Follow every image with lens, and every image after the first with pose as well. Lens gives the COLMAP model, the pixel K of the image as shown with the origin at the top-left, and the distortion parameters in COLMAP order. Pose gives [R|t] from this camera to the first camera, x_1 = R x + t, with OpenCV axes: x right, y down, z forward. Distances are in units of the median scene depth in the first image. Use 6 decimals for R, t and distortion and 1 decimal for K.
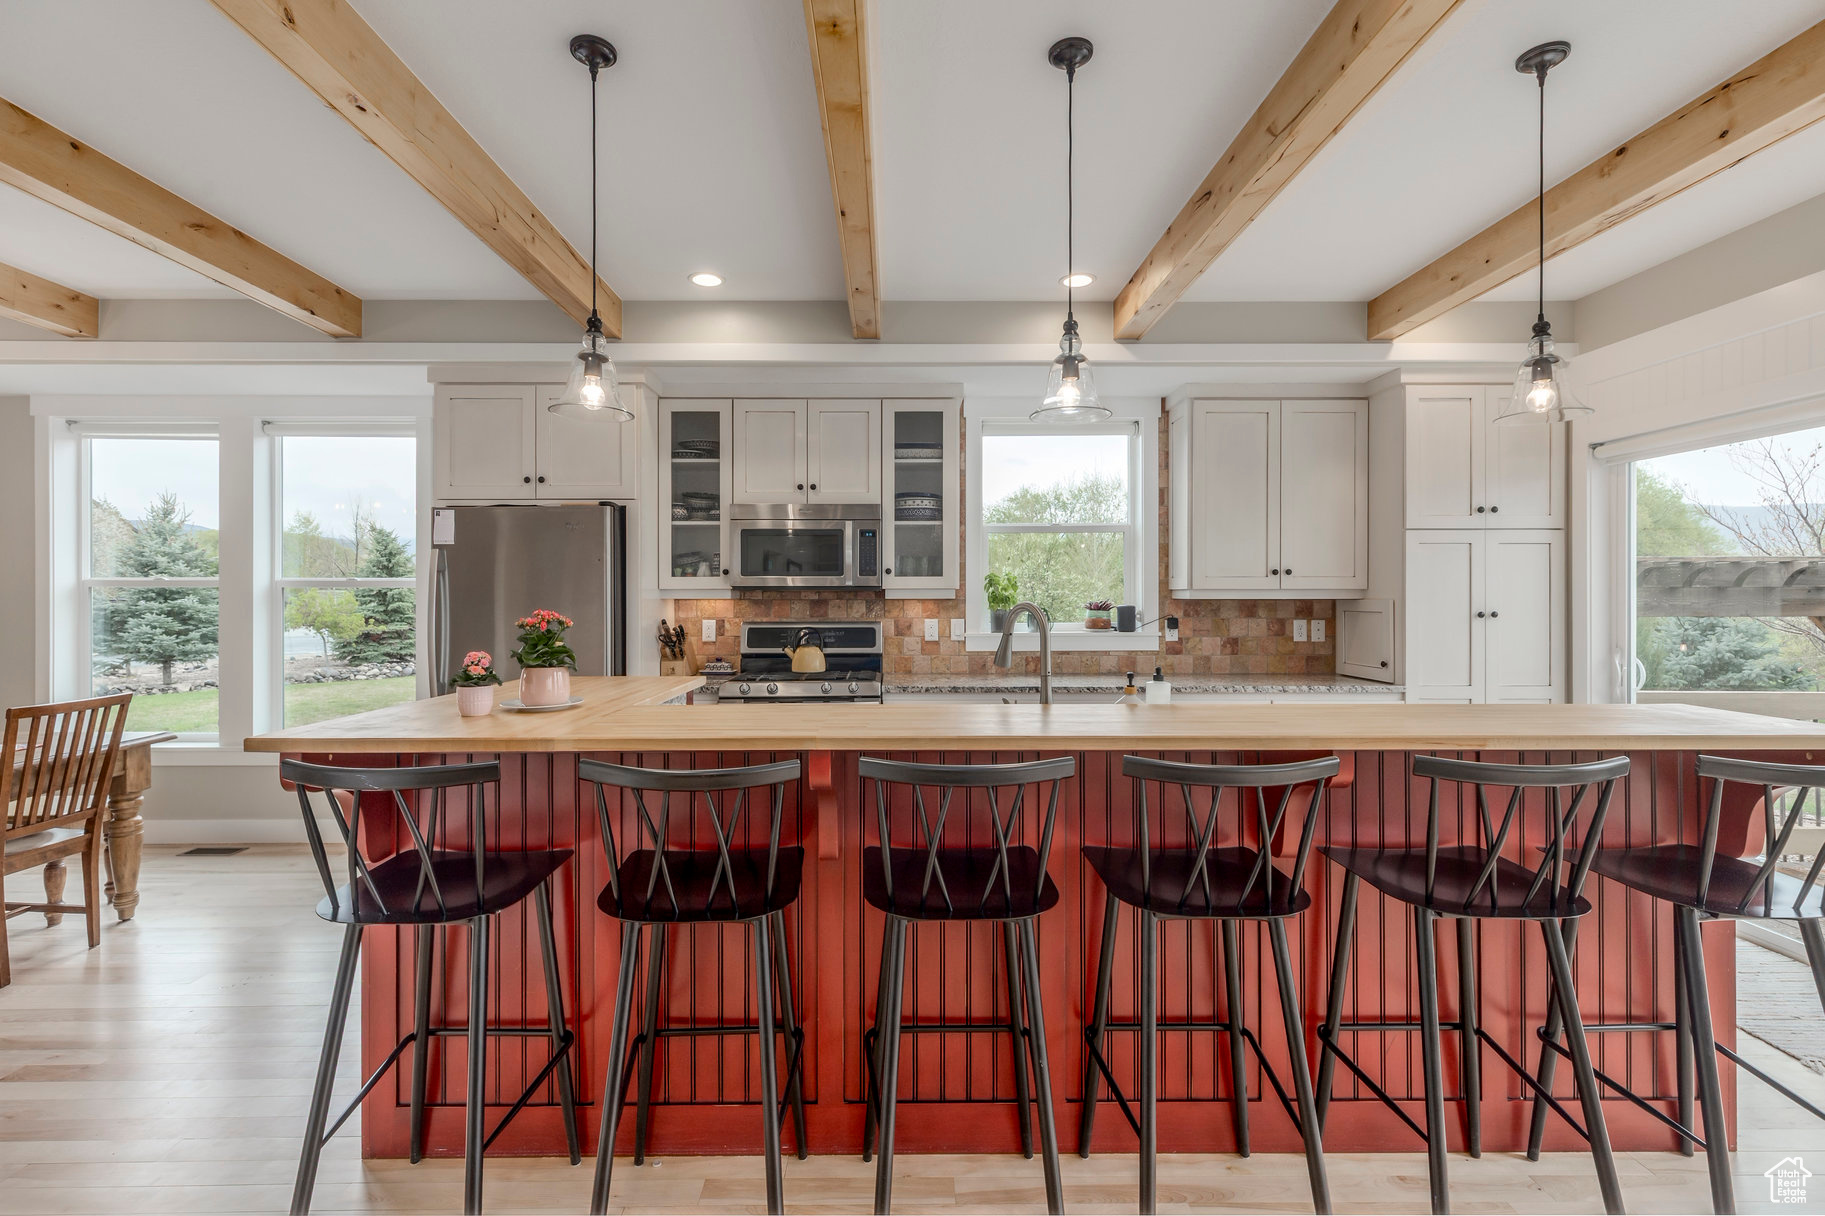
lens RADIAL K [[821.1, 0, 896.7], [0, 821.1, 601.7], [0, 0, 1]] dist [0.005960, 0.000389]
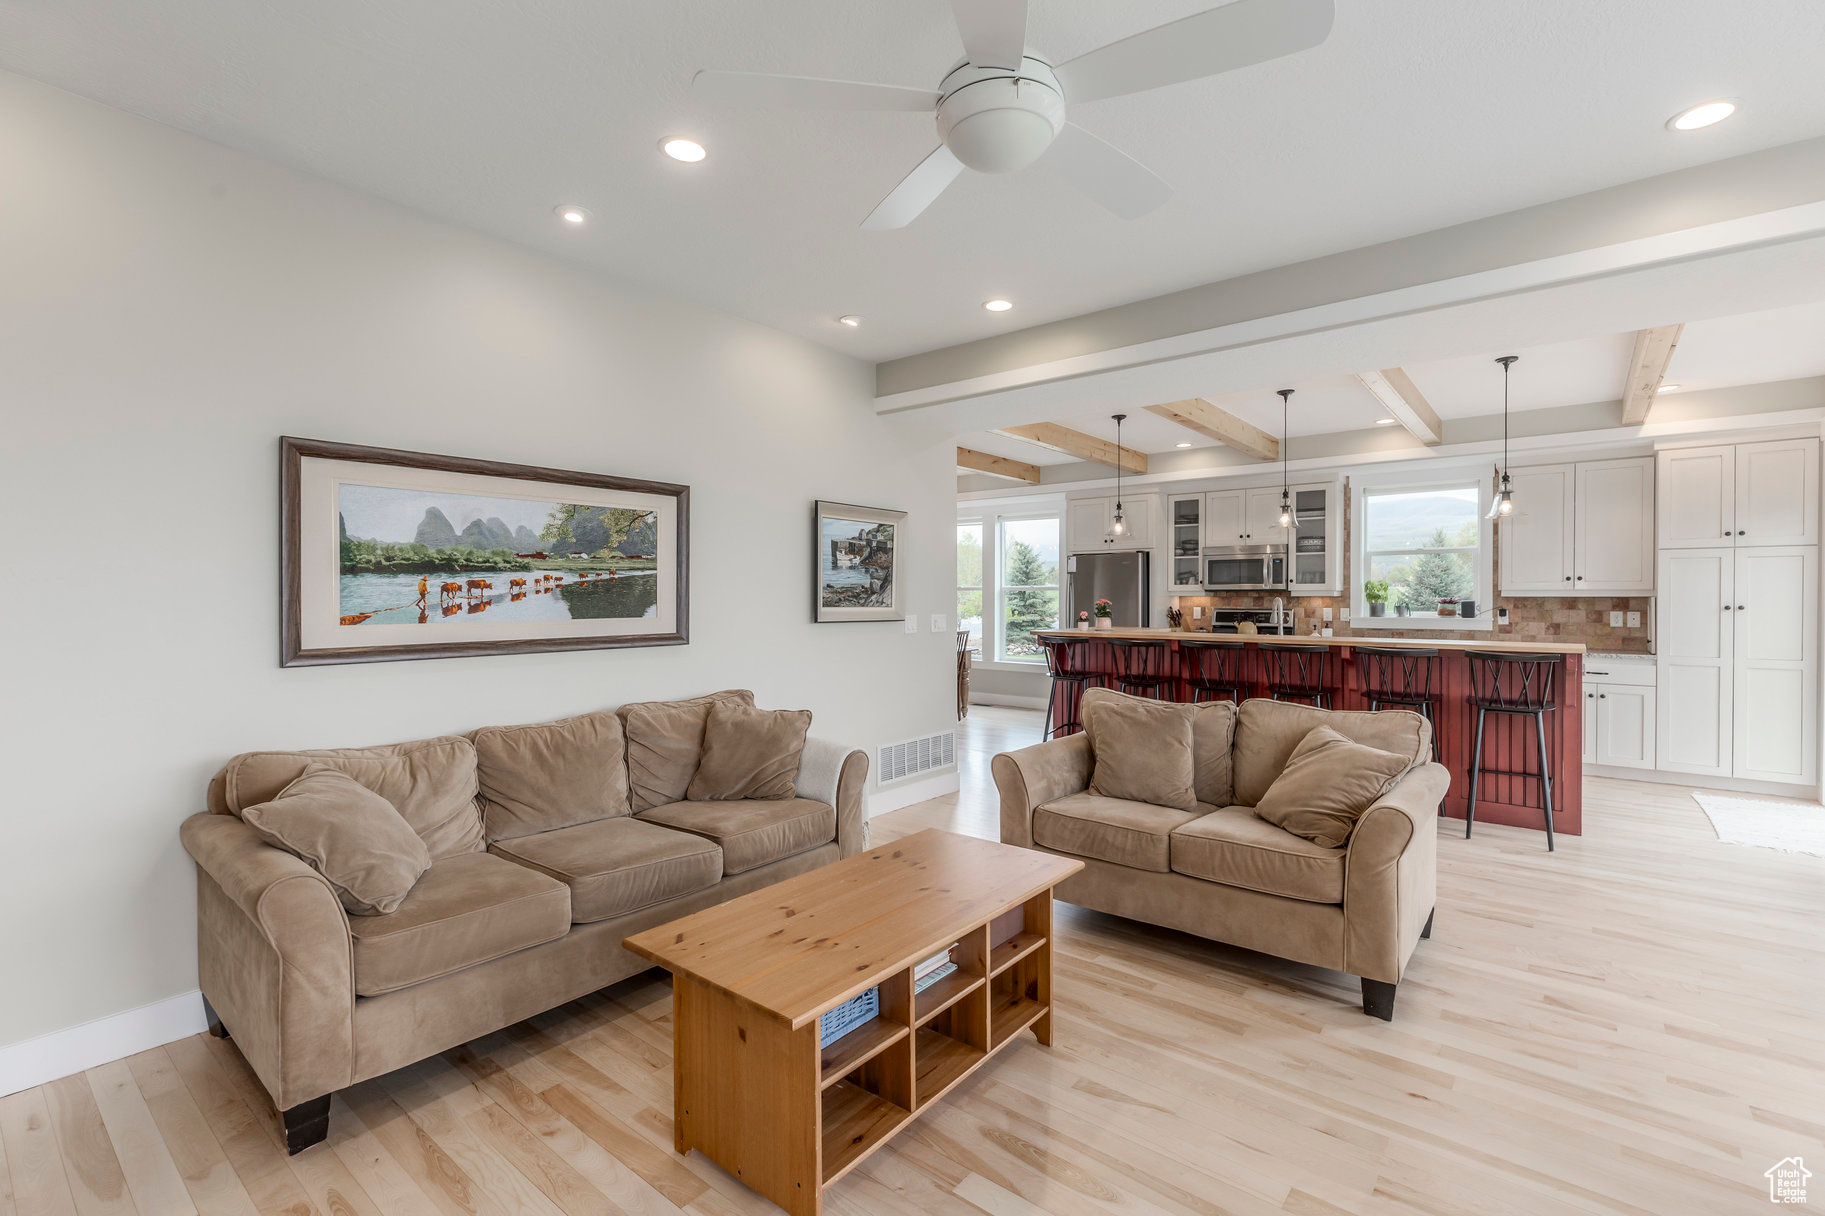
lens RADIAL K [[821.1, 0, 905.0], [0, 821.1, 597.6], [0, 0, 1]] dist [0.005960, 0.000389]
pose [[0.770221, 0.002387, -0.637772, 0.466984], [-0.003768, 0.999993, -0.000807, 0.004398], [0.637766, 0.003025, 0.770224, -0.895551]]
